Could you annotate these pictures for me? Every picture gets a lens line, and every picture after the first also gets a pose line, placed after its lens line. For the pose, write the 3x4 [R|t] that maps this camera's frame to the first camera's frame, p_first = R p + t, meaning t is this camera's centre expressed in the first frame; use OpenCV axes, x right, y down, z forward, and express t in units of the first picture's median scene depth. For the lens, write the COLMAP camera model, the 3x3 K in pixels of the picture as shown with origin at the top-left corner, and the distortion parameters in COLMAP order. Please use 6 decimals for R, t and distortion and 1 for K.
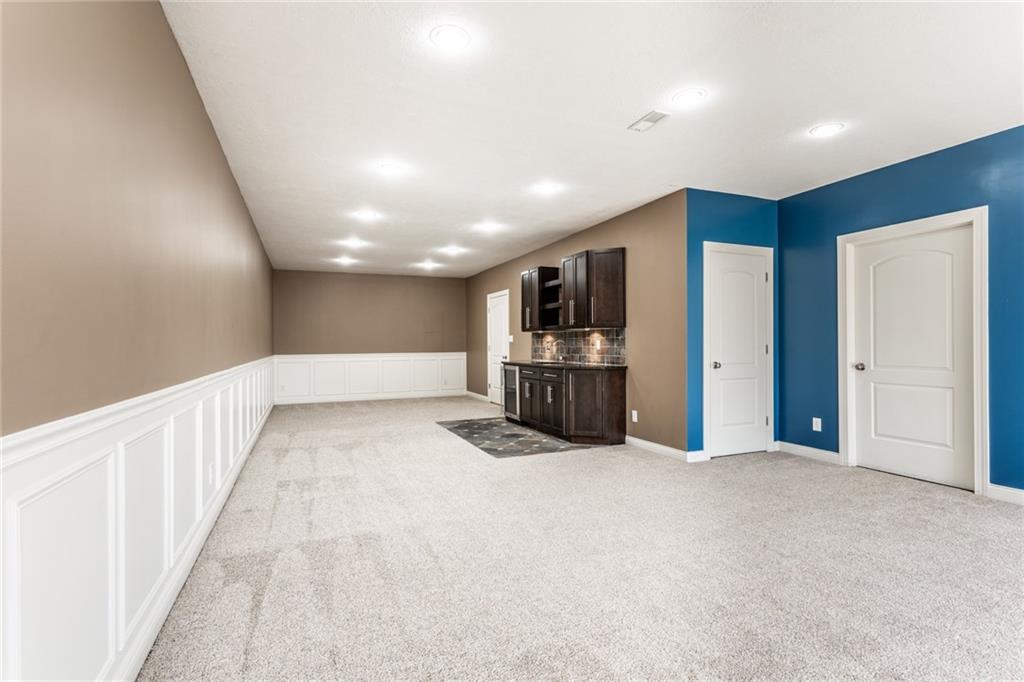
lens RADIAL K [[500.5, 0, 509.4], [0, 500.5, 324.9], [0, 0, 1]] dist [-0.001519, -0.000565]
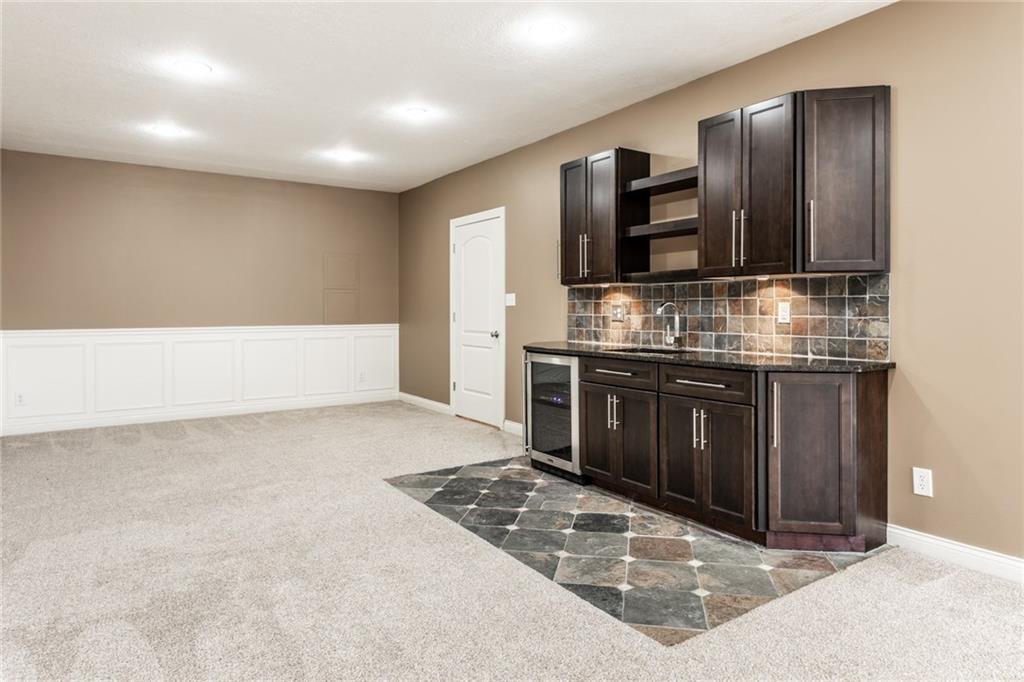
lens RADIAL K [[608.2, 0, 512.4], [0, 608.2, 301.0], [0, 0, 1]] dist [0.020782, 0.000277]
pose [[0.978449, 0.004521, 0.206437, -0.161984], [-0.009636, 0.999671, 0.023778, 0.017162], [-0.206261, -0.025254, 0.978171, 0.468626]]
